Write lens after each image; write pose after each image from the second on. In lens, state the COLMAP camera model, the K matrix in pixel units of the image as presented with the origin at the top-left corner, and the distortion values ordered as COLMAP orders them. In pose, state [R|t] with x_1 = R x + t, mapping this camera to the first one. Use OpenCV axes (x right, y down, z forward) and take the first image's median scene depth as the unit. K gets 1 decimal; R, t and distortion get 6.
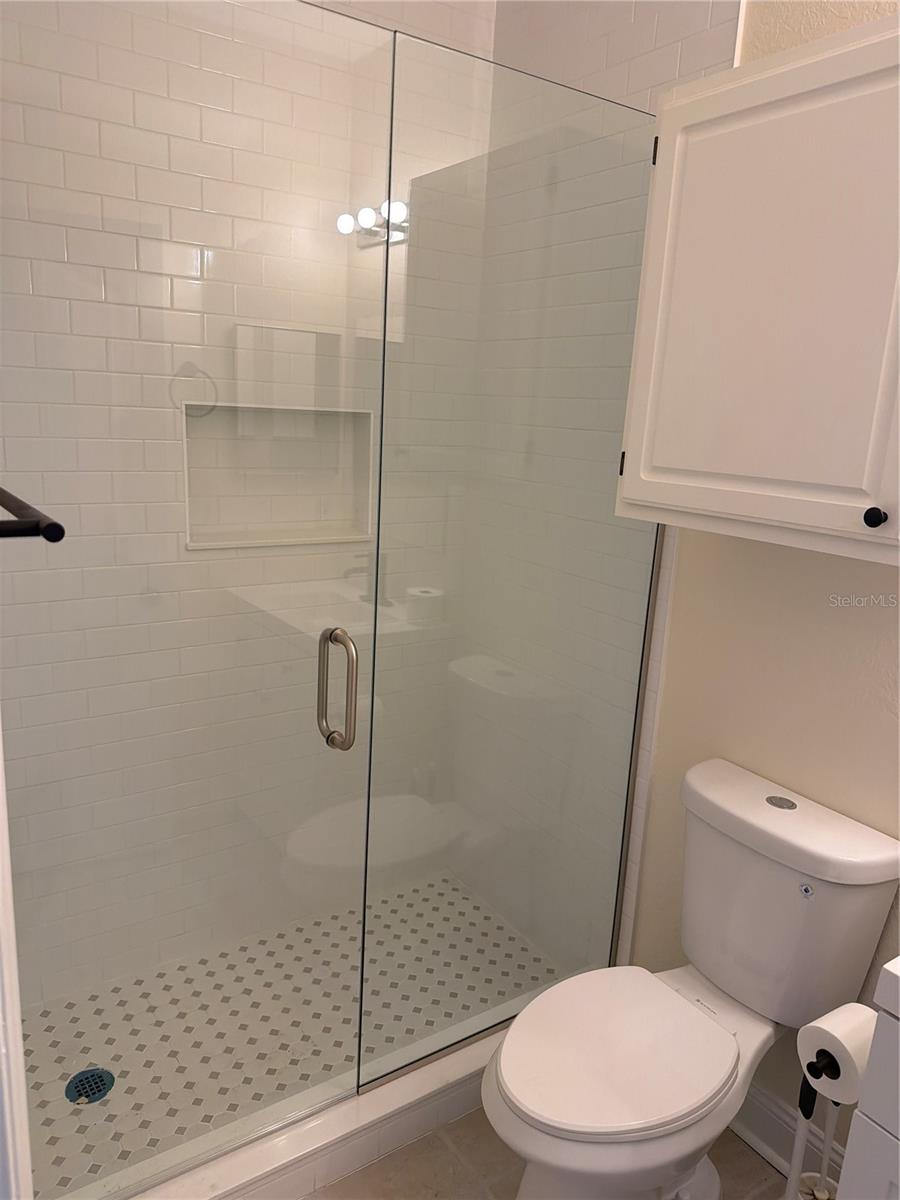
lens RADIAL K [[846.9, 0, 437.6], [0, 846.9, 601.3], [0, 0, 1]] dist [0.020768, -0.025303]
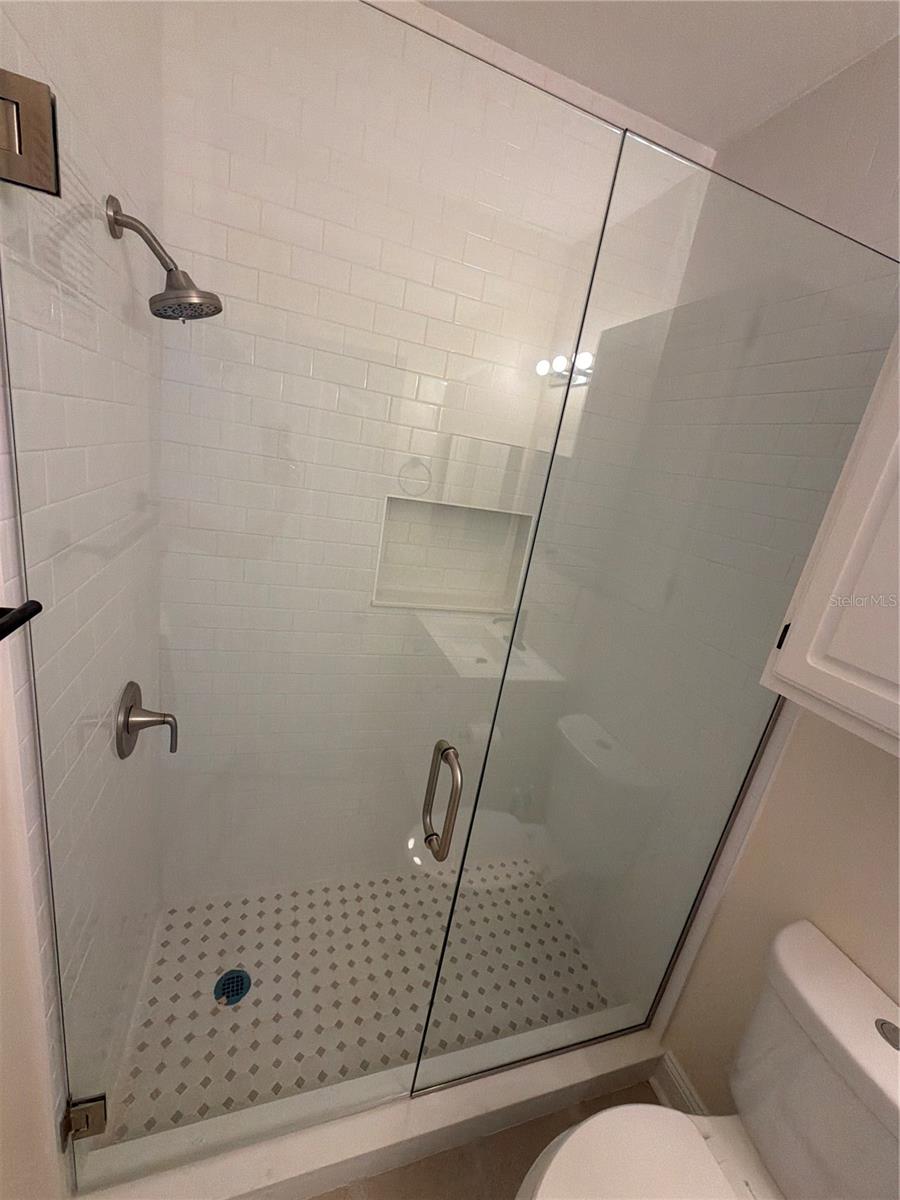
lens RADIAL K [[478.7, 0, 449.7], [0, 478.7, 604.1], [0, 0, 1]] dist [0.001696, -0.000075]
pose [[0.956987, 0.183588, -0.224658, -0.014510], [-0.176889, 0.982972, 0.049770, -0.117618], [0.229970, -0.007890, 0.973166, 0.300230]]
